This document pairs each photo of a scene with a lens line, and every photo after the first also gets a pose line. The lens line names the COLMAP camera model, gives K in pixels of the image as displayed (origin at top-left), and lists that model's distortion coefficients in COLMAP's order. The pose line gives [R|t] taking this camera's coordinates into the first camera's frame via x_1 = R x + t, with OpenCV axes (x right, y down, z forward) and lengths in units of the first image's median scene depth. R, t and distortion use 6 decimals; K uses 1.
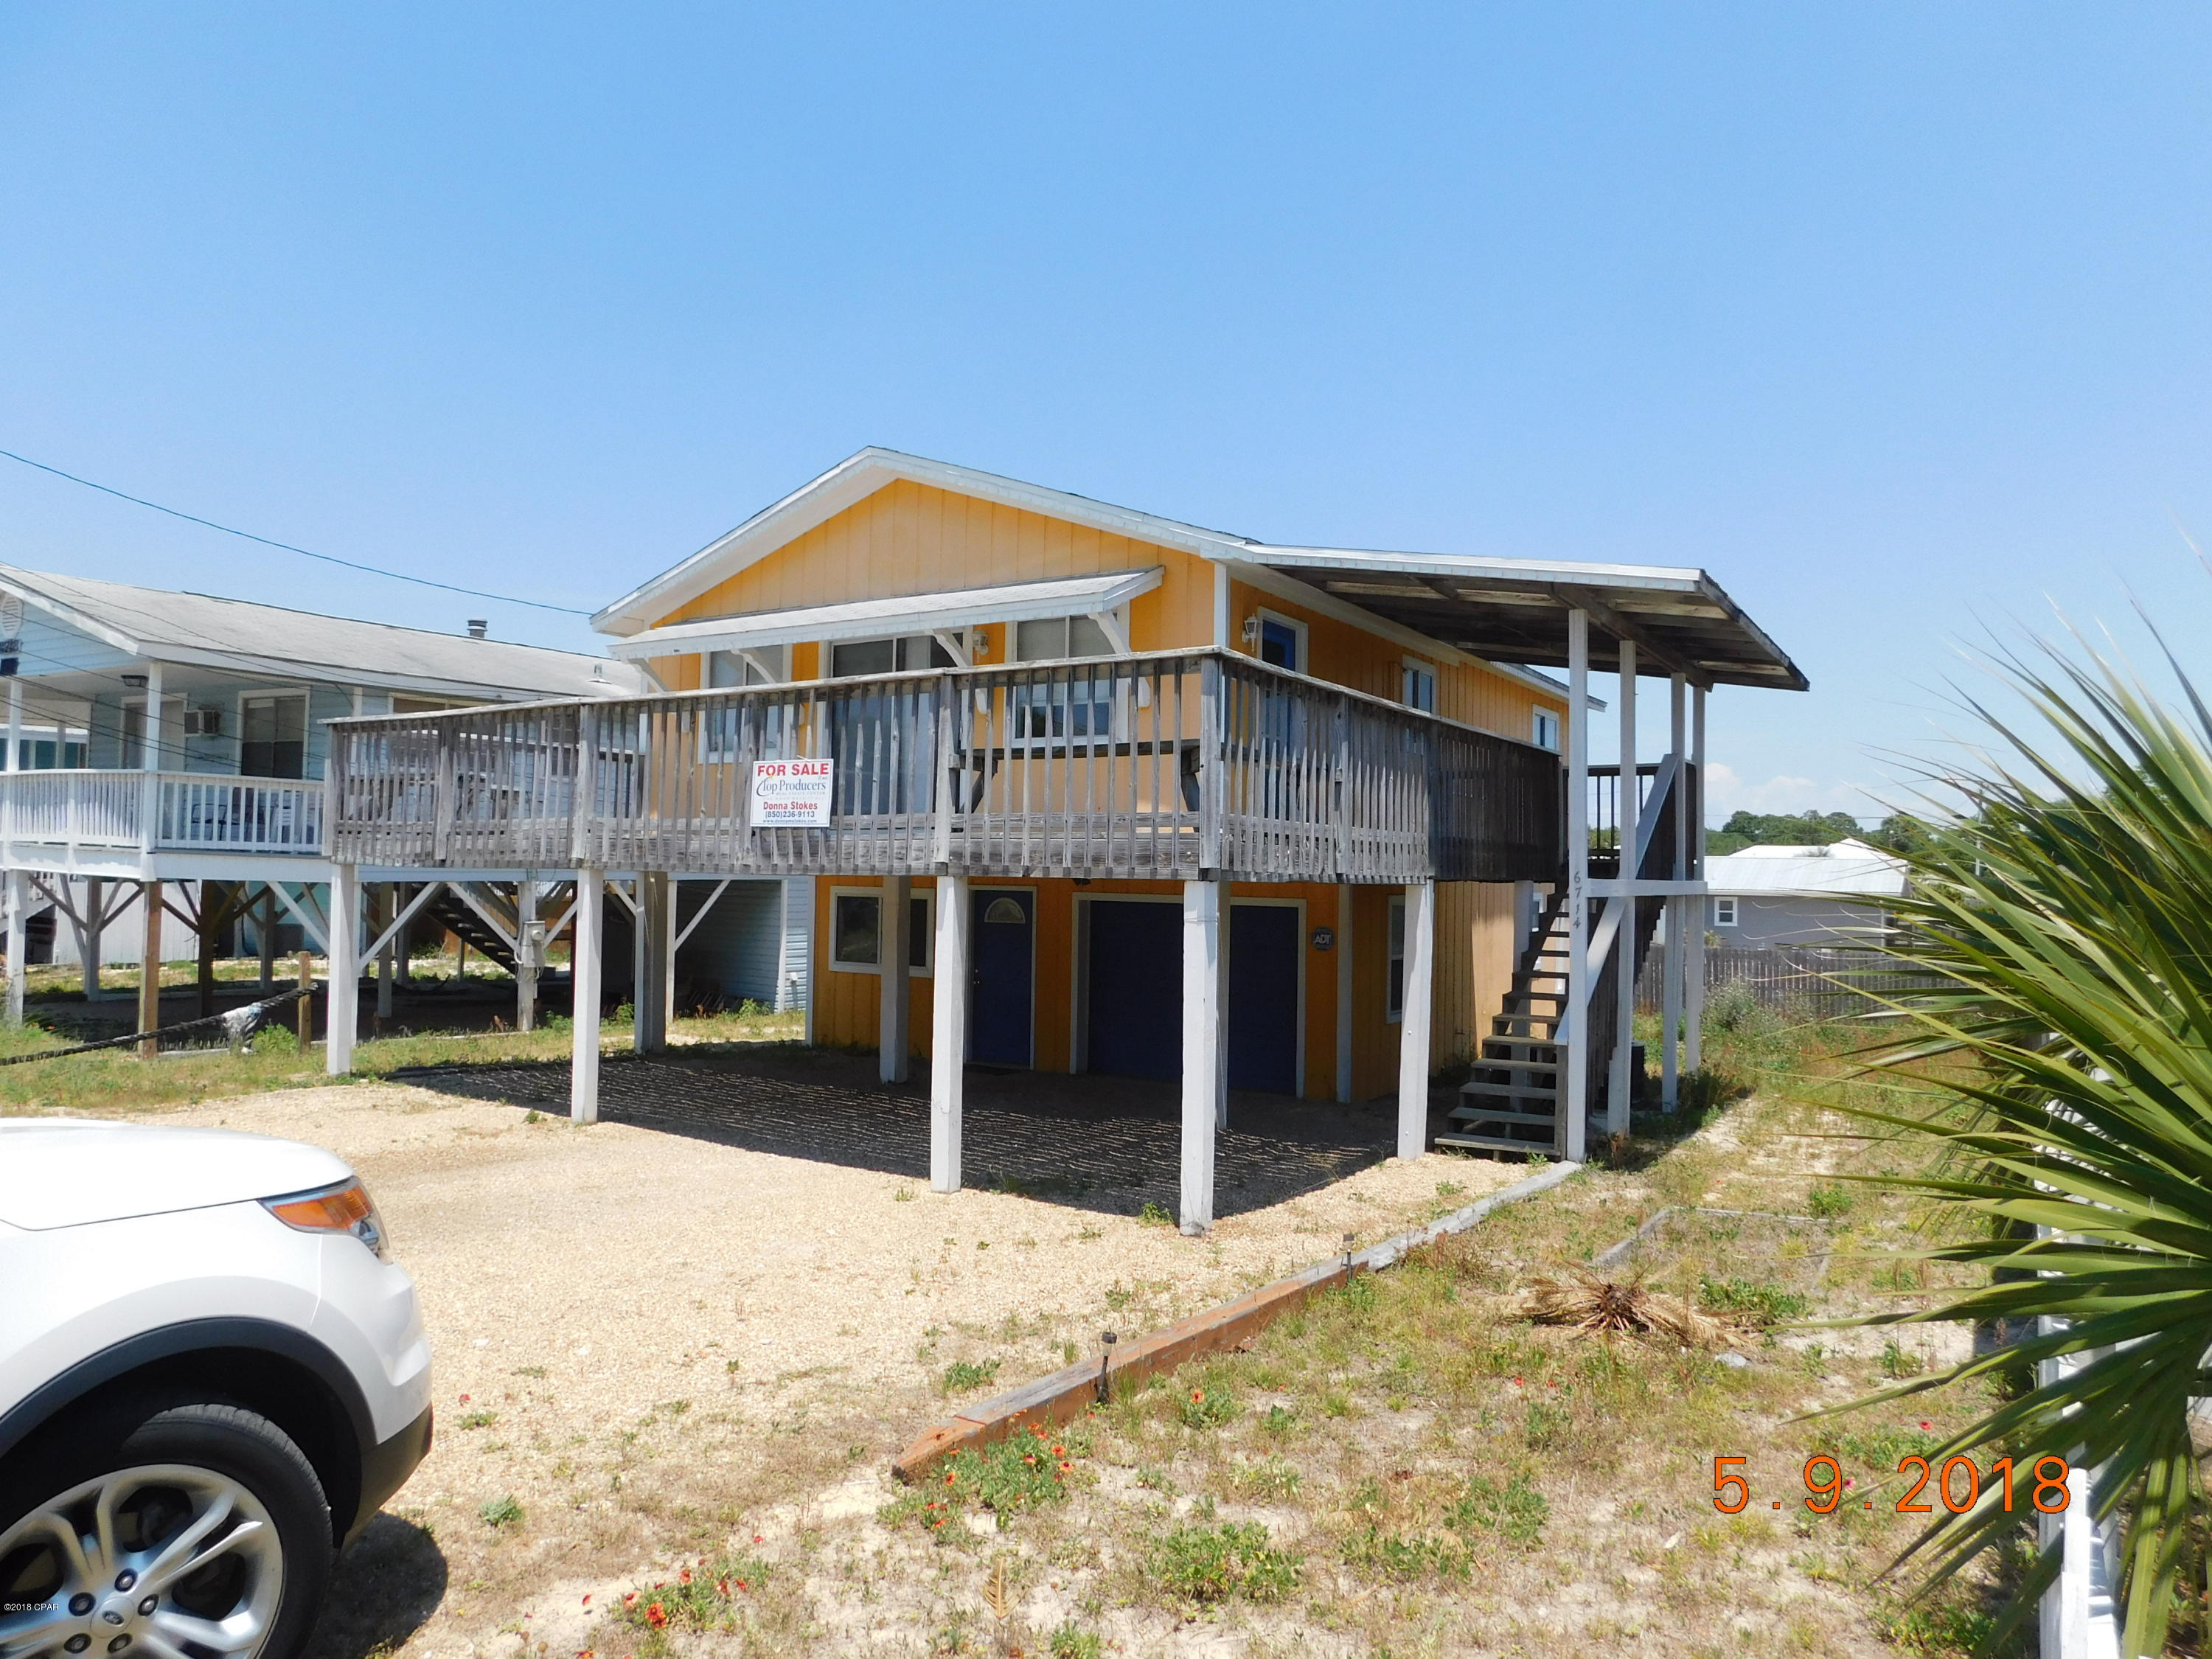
lens RADIAL K [[1474.5, 0, 1121.5], [0, 1474.5, 827.8], [0, 0, 1]] dist [-0.070512, 0.063125]
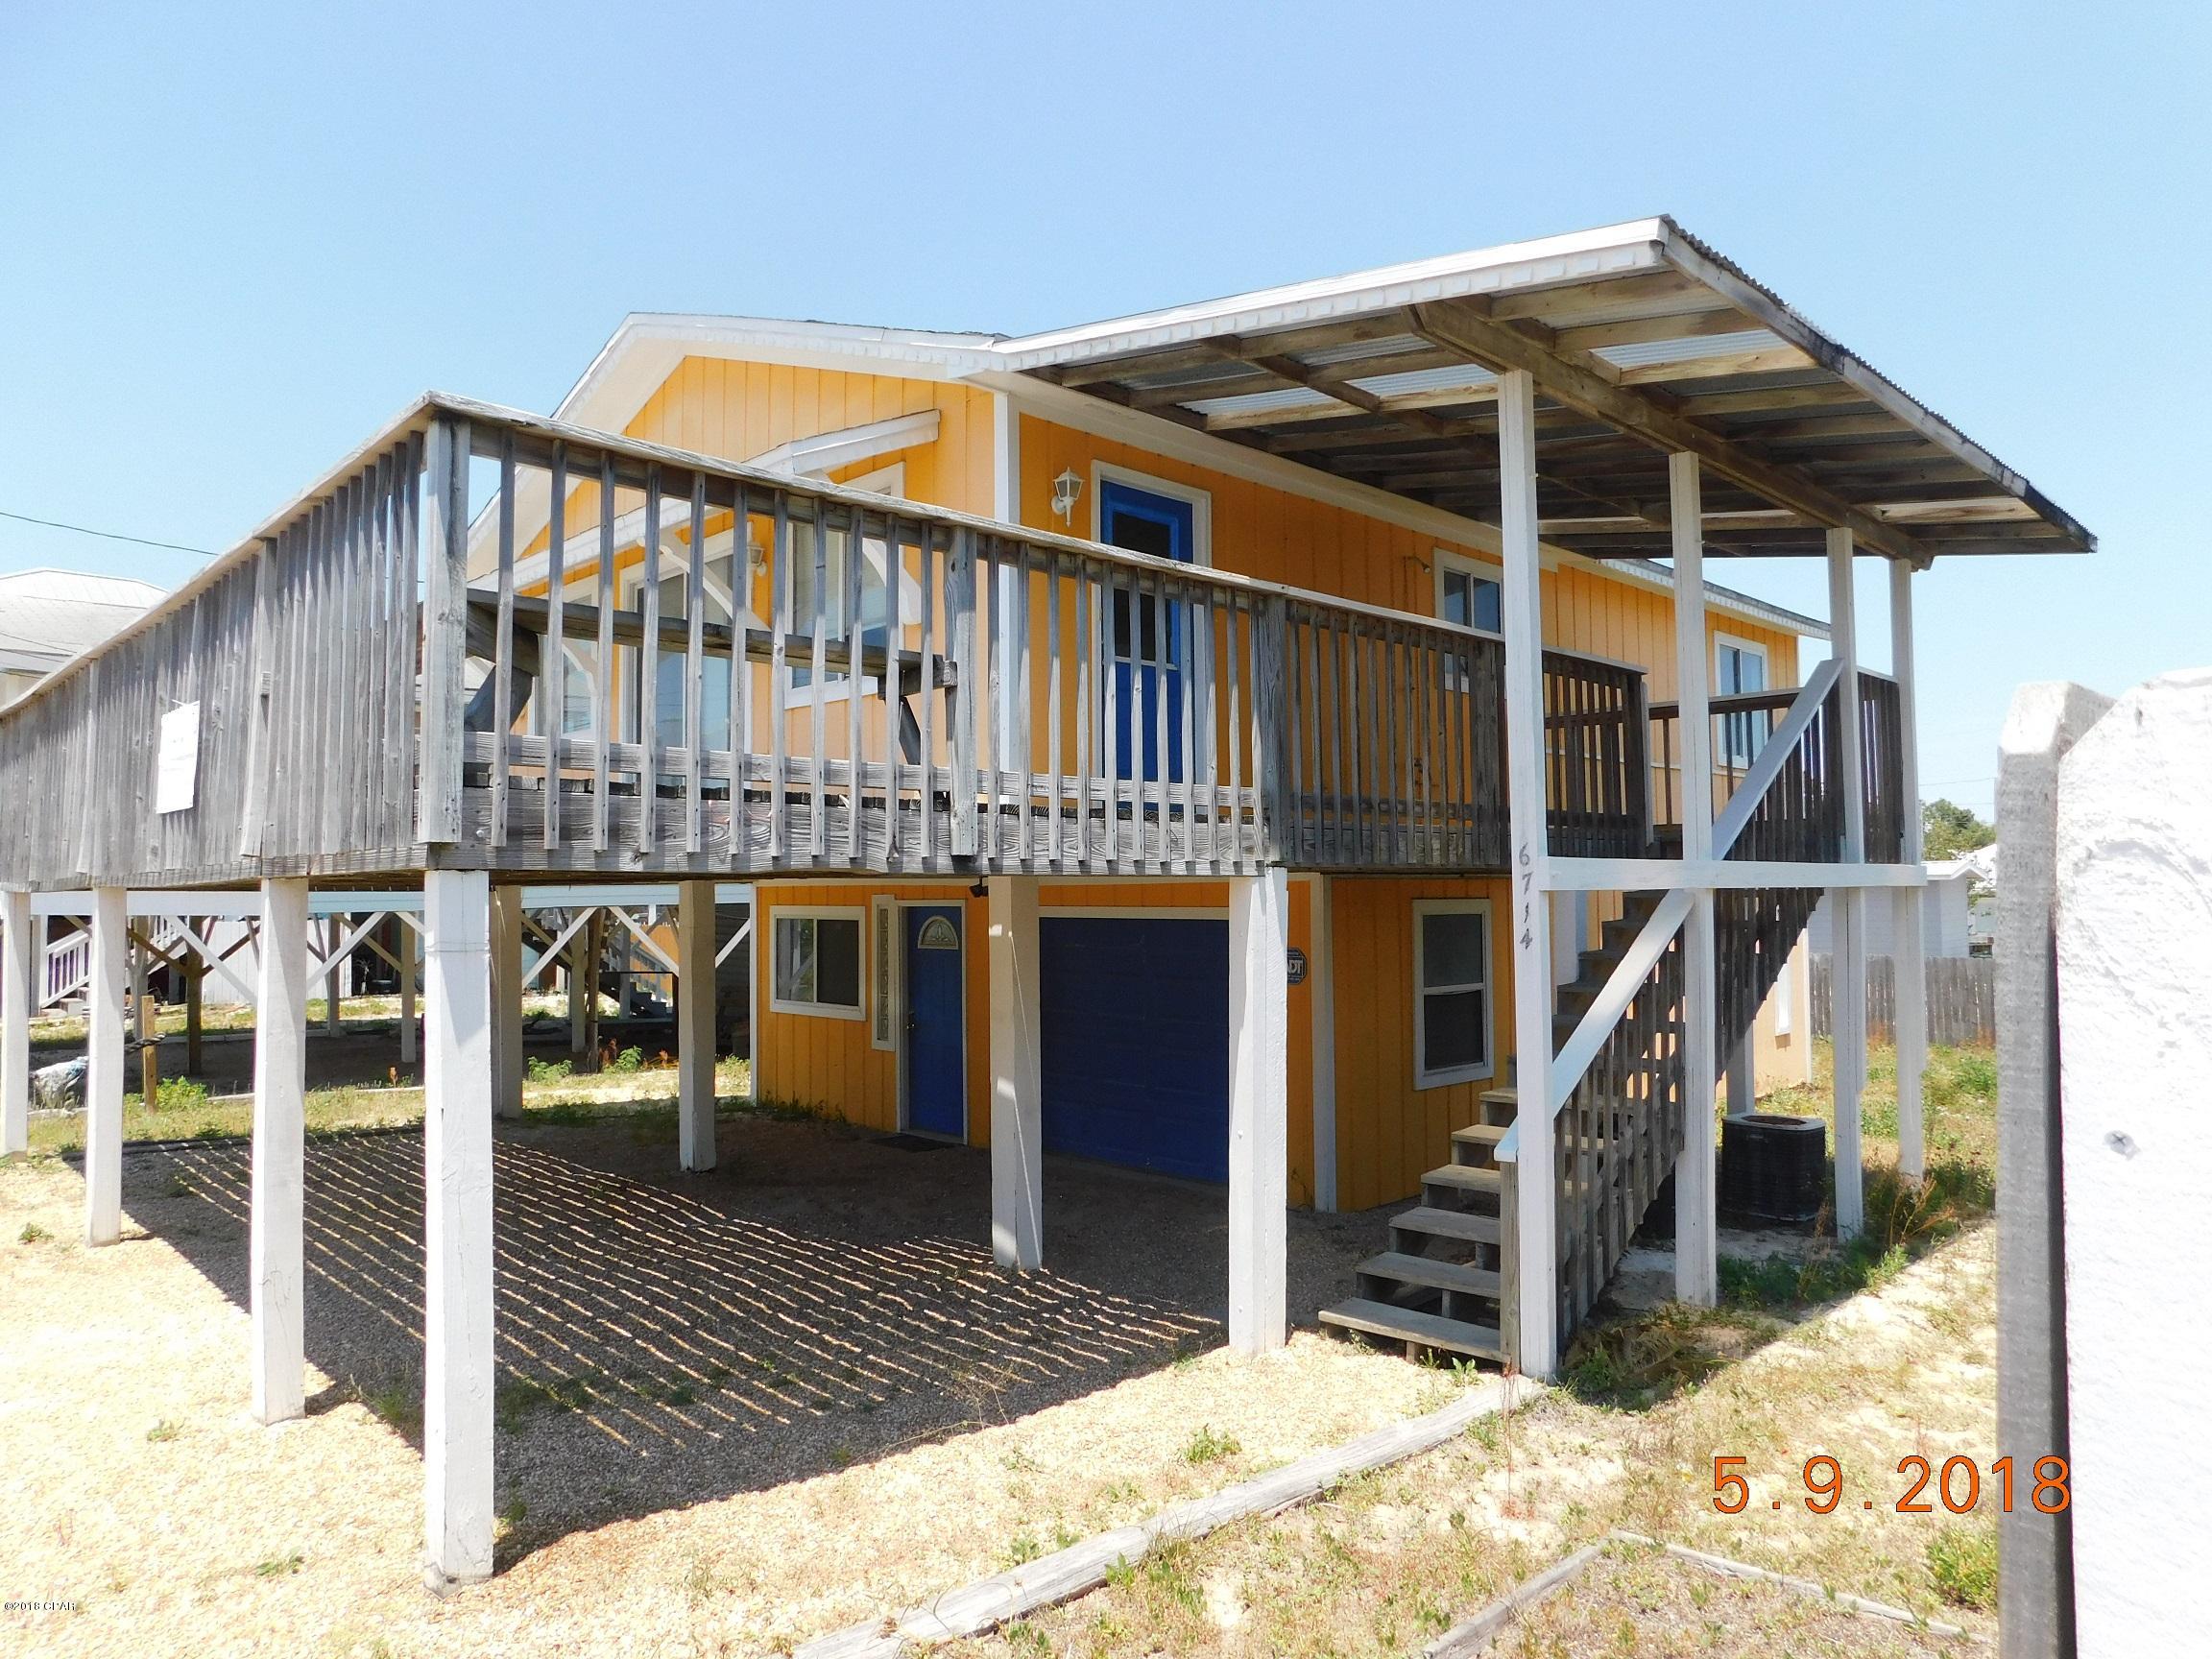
lens RADIAL K [[1474.5, 0, 1121.5], [0, 1474.5, 827.8], [0, 0, 1]] dist [-0.070512, 0.063125]
pose [[0.971537, -0.035682, -0.234186, 0.249776], [0.032054, 0.999300, -0.019282, 0.025083], [0.234710, 0.011227, 0.972001, 0.368269]]
